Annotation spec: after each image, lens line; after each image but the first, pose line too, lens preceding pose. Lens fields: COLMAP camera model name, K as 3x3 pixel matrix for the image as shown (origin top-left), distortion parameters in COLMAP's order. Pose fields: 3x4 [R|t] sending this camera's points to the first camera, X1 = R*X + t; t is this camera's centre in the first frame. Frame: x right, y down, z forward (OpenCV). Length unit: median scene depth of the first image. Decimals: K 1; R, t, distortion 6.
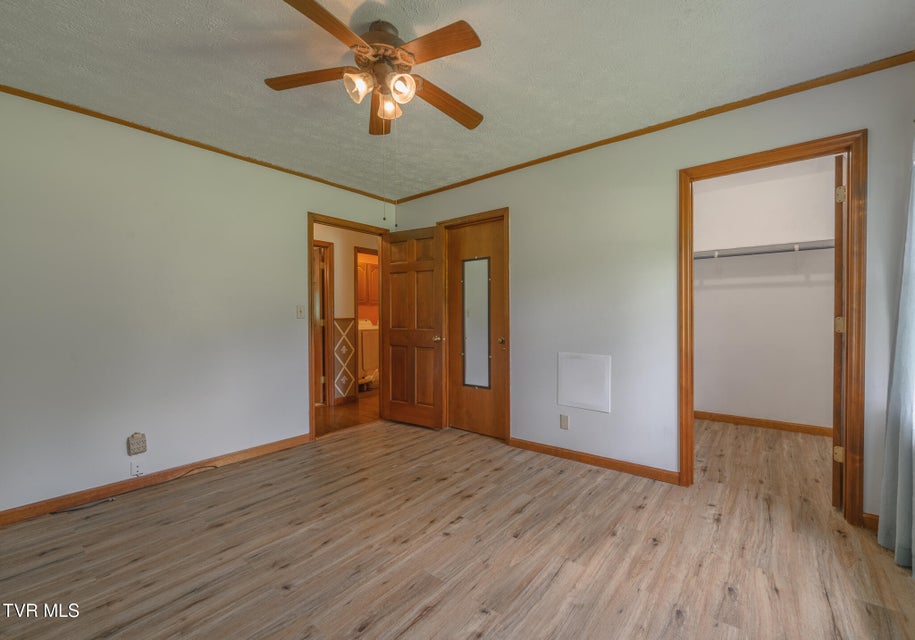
lens RADIAL K [[379.8, 0, 458.4], [0, 379.8, 318.4], [0, 0, 1]] dist [-0.000113, 0.000011]
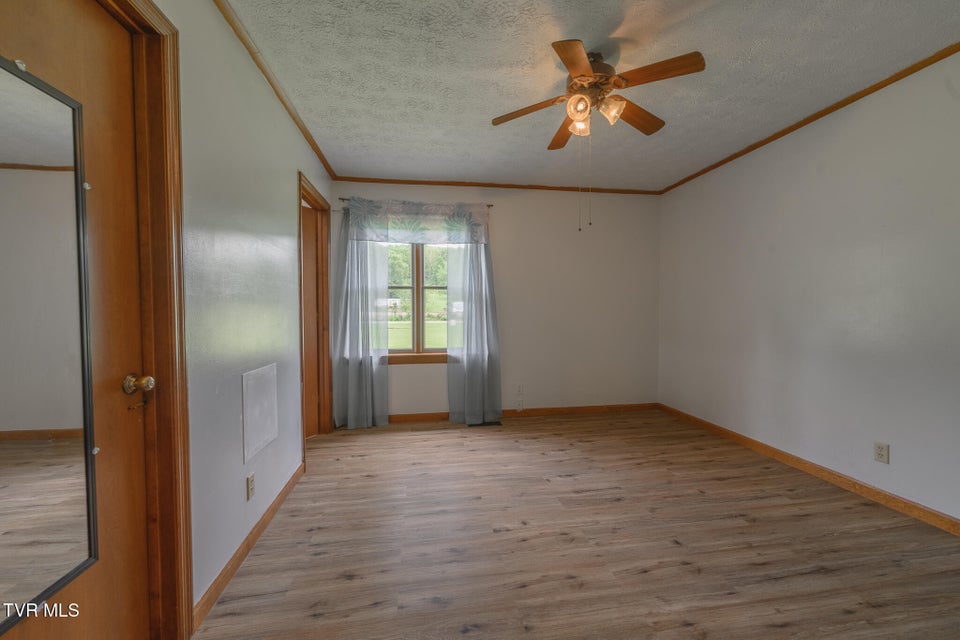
lens RADIAL K [[381.5, 0, 479.8], [0, 381.5, 318.9], [0, 0, 1]] dist [-0.001478, 0.000433]
pose [[-0.755755, -0.007776, 0.654809, -0.595508], [0.014675, 0.999477, 0.028805, -0.020225], [-0.654690, 0.031379, -0.755246, 1.784126]]
